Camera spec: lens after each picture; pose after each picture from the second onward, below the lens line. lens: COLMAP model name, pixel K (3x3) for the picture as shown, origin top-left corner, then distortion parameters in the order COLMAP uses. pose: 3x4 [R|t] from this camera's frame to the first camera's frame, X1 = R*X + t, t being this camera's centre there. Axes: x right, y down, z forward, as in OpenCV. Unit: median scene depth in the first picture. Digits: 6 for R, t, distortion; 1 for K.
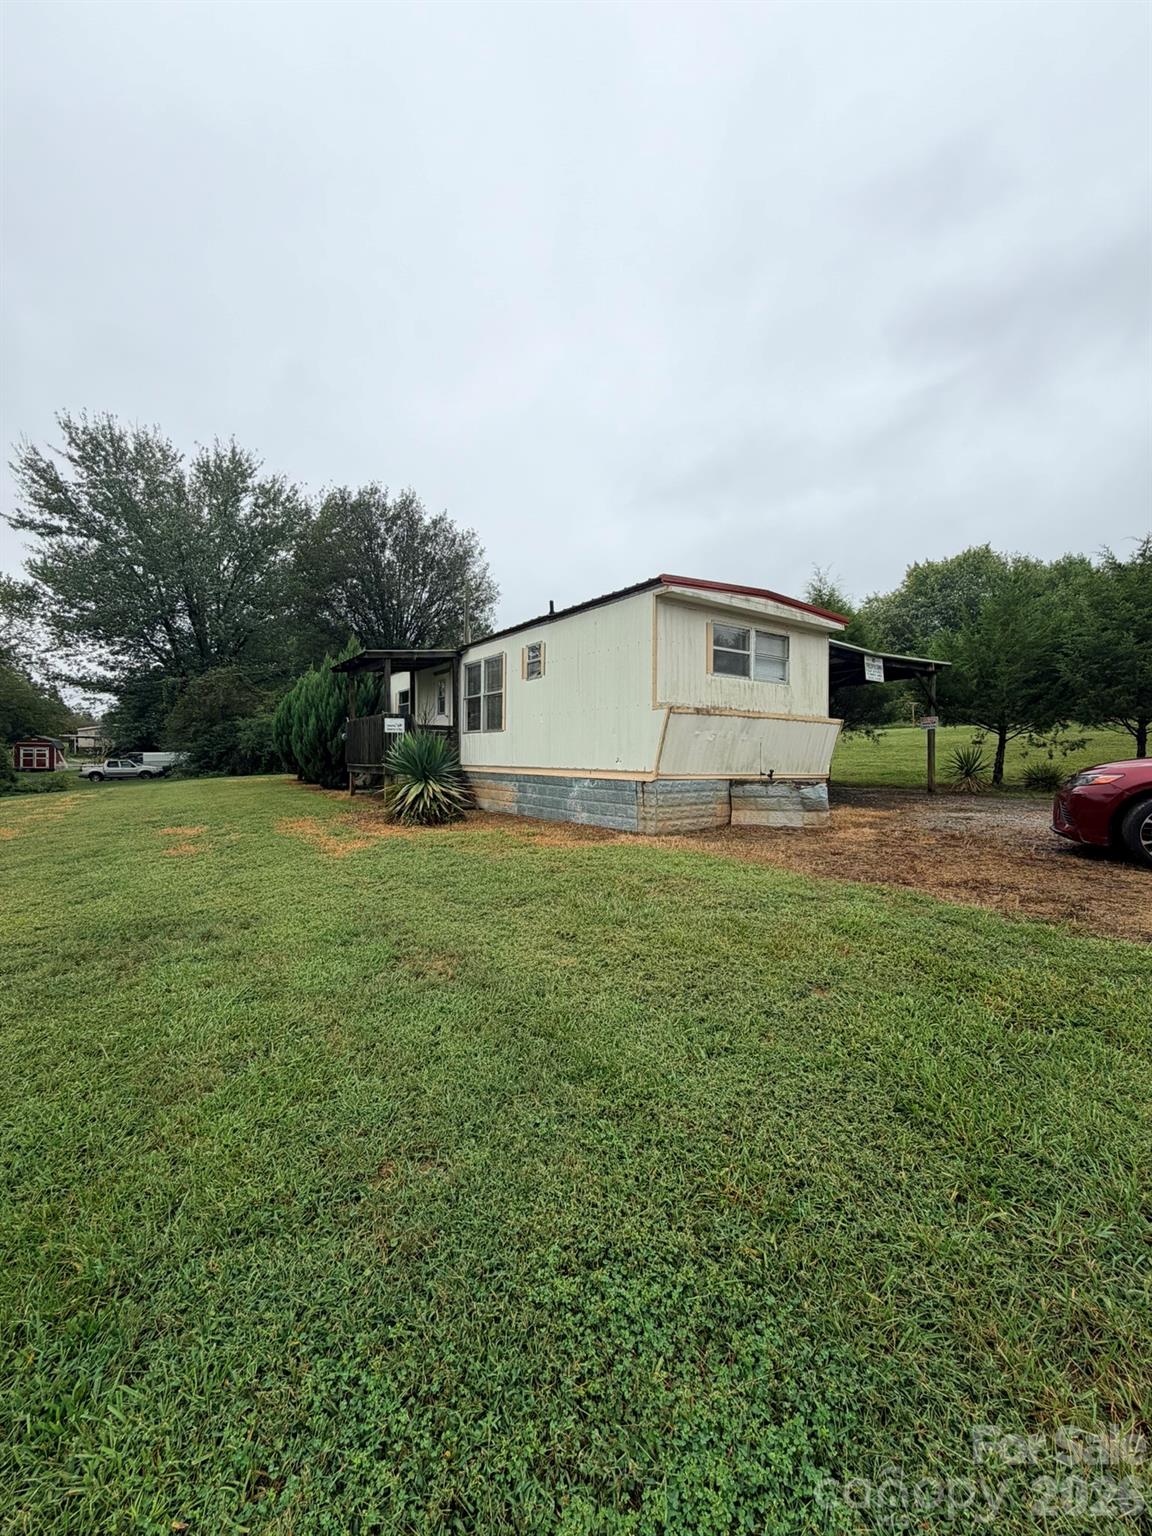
lens RADIAL K [[604.4, 0, 575.0], [0, 604.4, 765.0], [0, 0, 1]] dist [-0.006454, 0.001734]
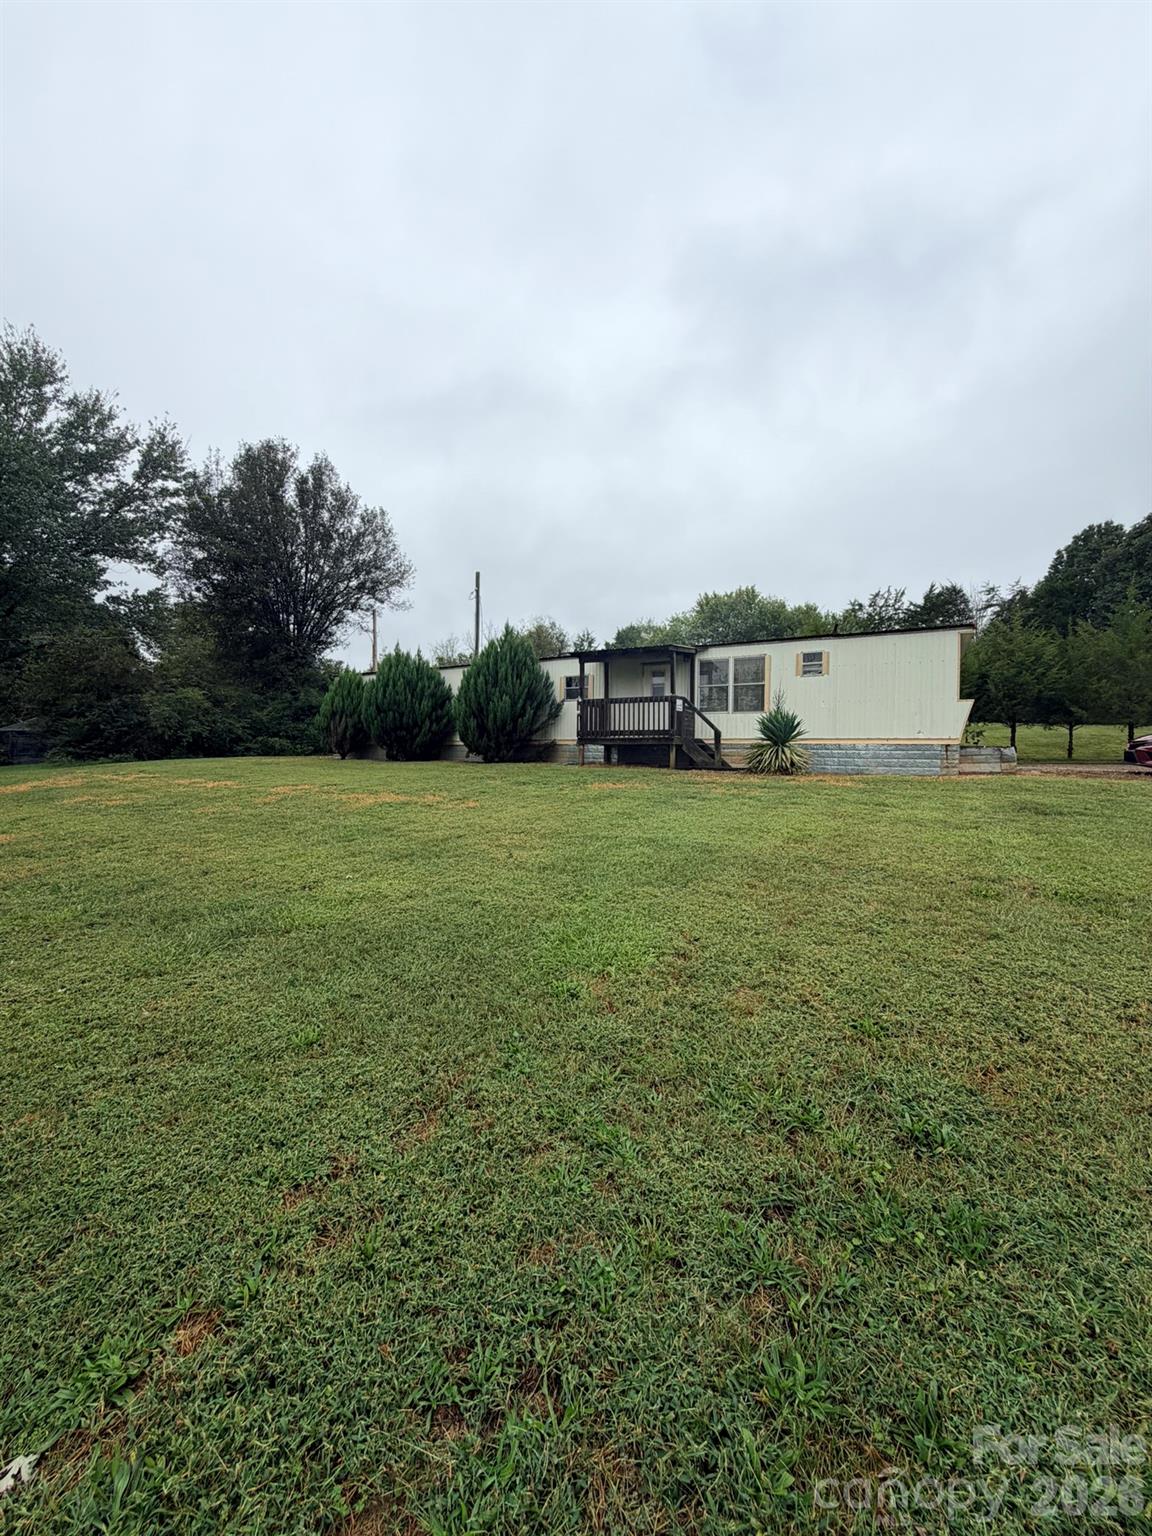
lens RADIAL K [[604.4, 0, 576.3], [0, 604.4, 768.7], [0, 0, 1]] dist [-0.006454, 0.001734]
pose [[0.900777, -0.003950, 0.434263, -1.073749], [-0.001131, 0.999934, 0.011440, 0.053390], [-0.434280, -0.010796, 0.900713, -0.036770]]
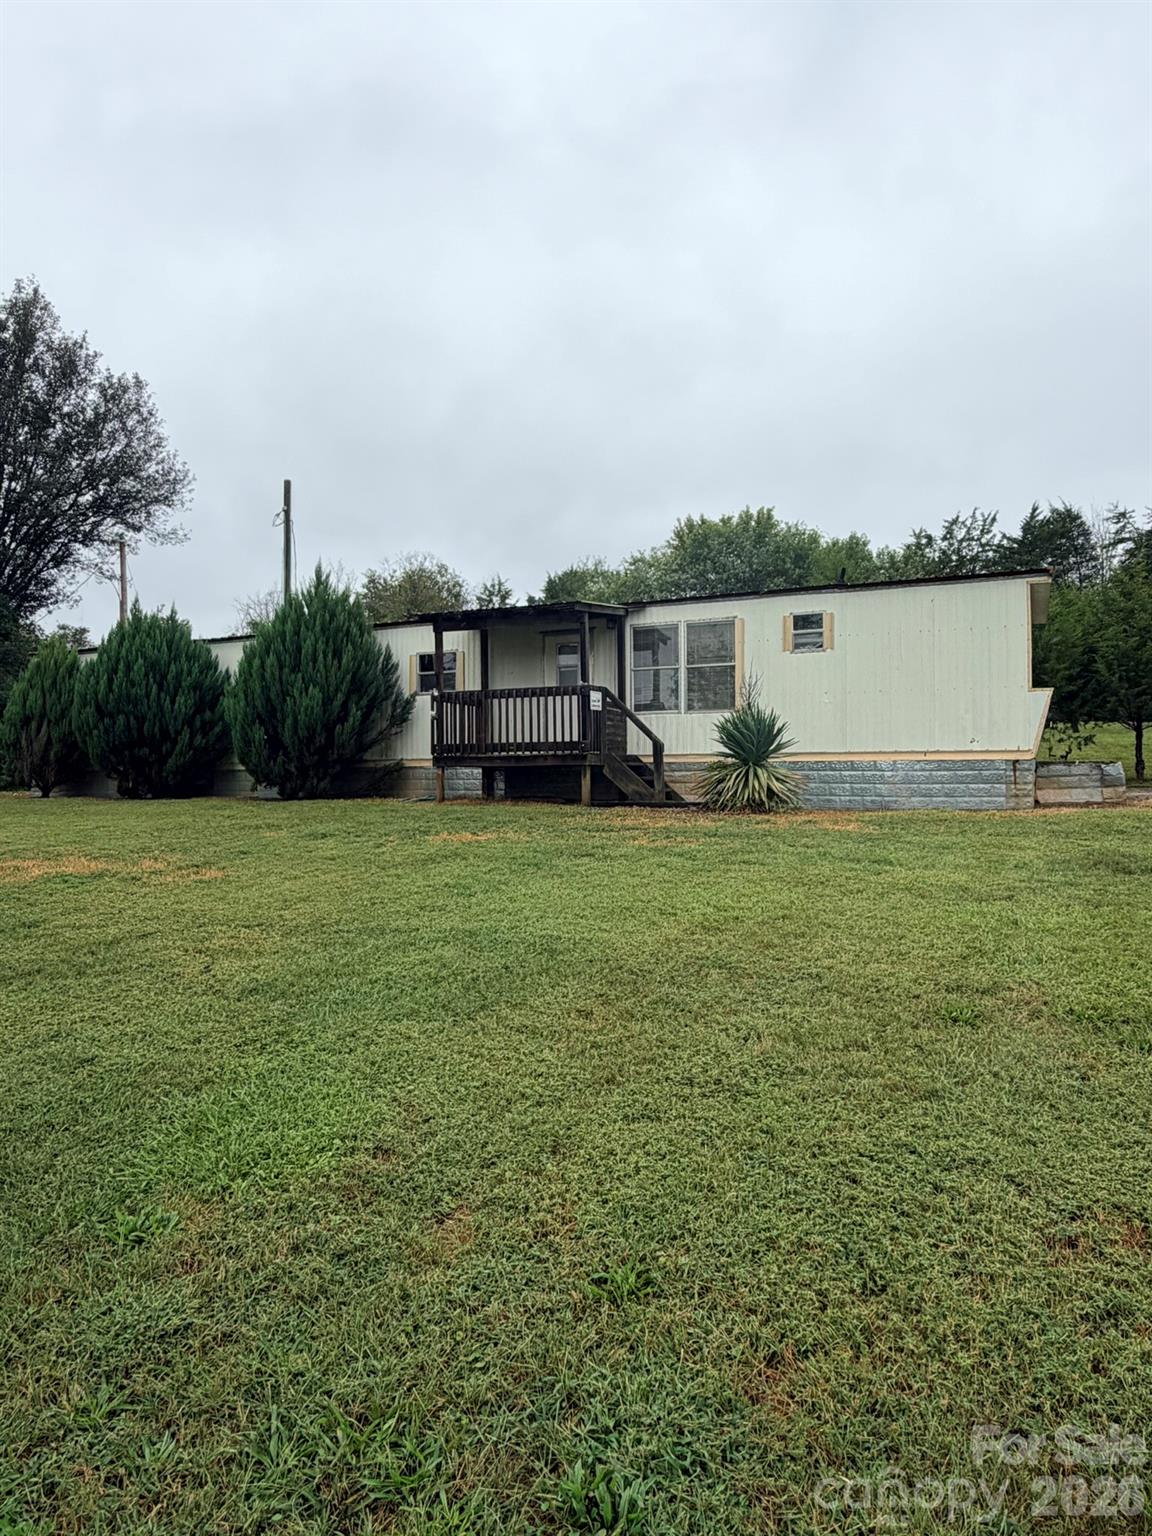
lens RADIAL K [[991.2, 0, 574.8], [0, 991.2, 769.4], [0, 0, 1]] dist [-0.013740, 0.011083]
pose [[0.863497, -0.002092, 0.504350, -0.985509], [0.014820, 0.999665, -0.021227, 0.048304], [-0.504137, 0.025804, 0.863238, -0.061984]]
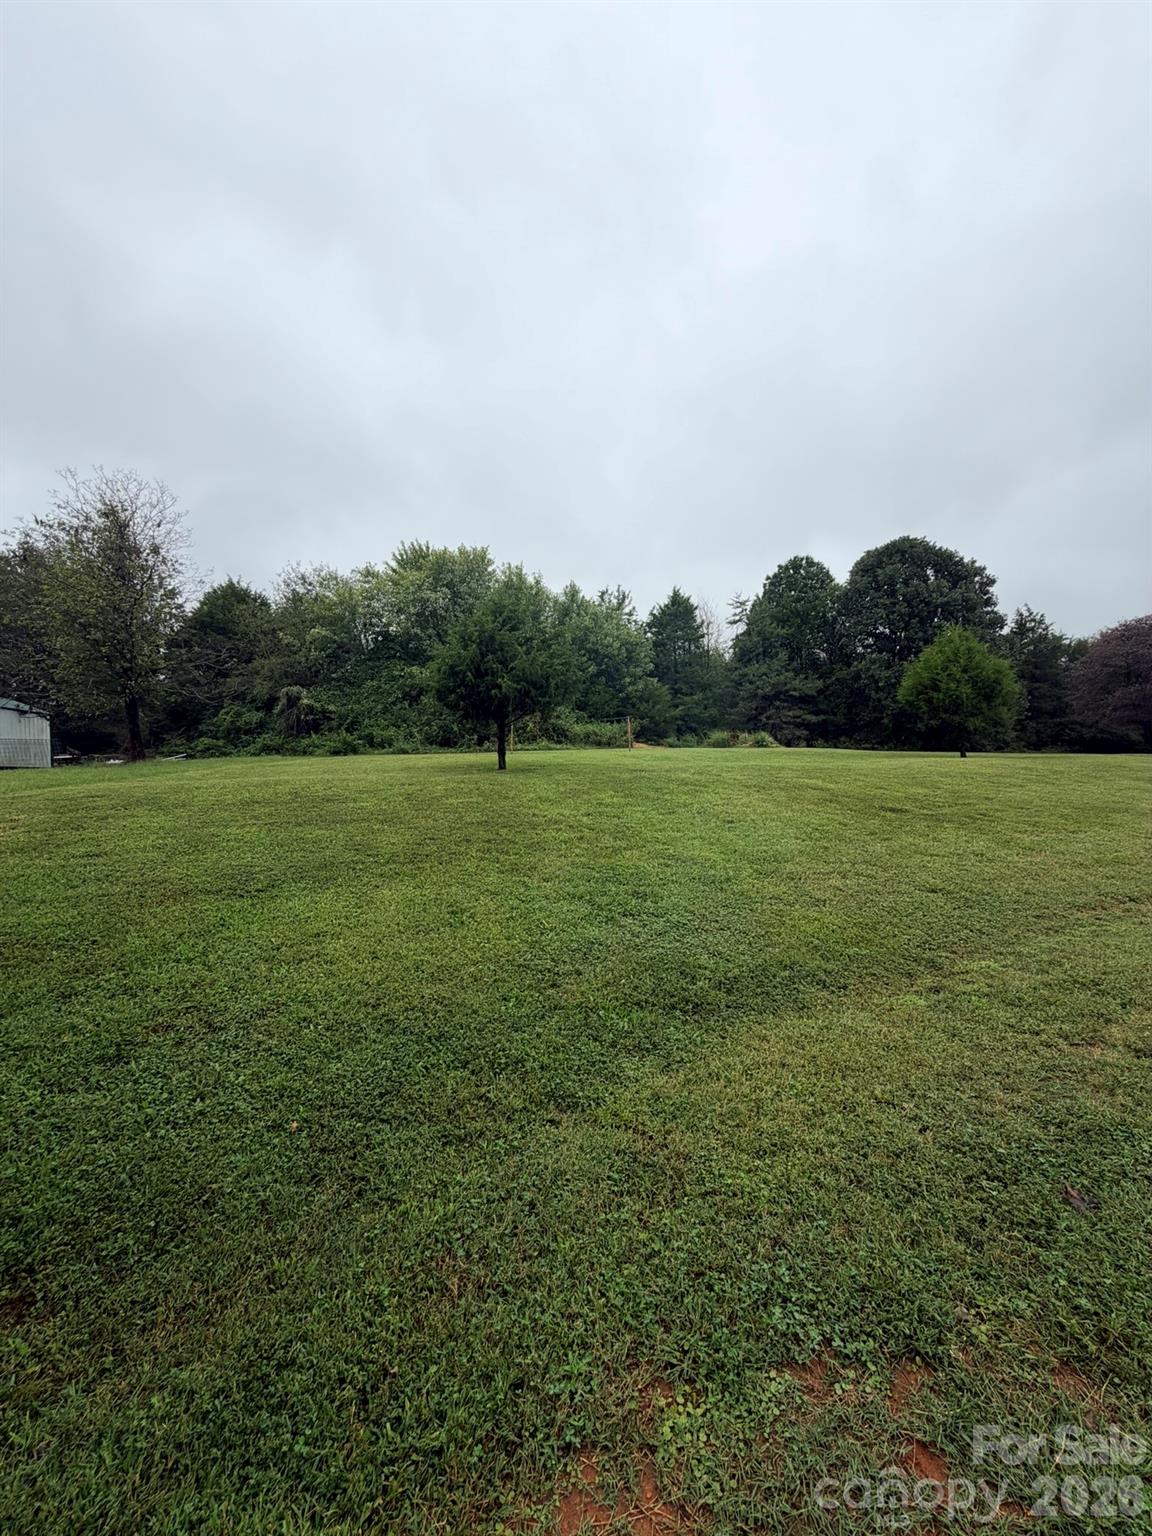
lens RADIAL K [[604.4, 0, 582.4], [0, 604.4, 764.6], [0, 0, 1]] dist [-0.006454, 0.001734]
pose [[0.347972, 0.009106, 0.937461, -0.466626], [0.037786, 0.999004, -0.023729, -0.096027], [-0.936743, 0.043680, 0.347281, 2.685829]]
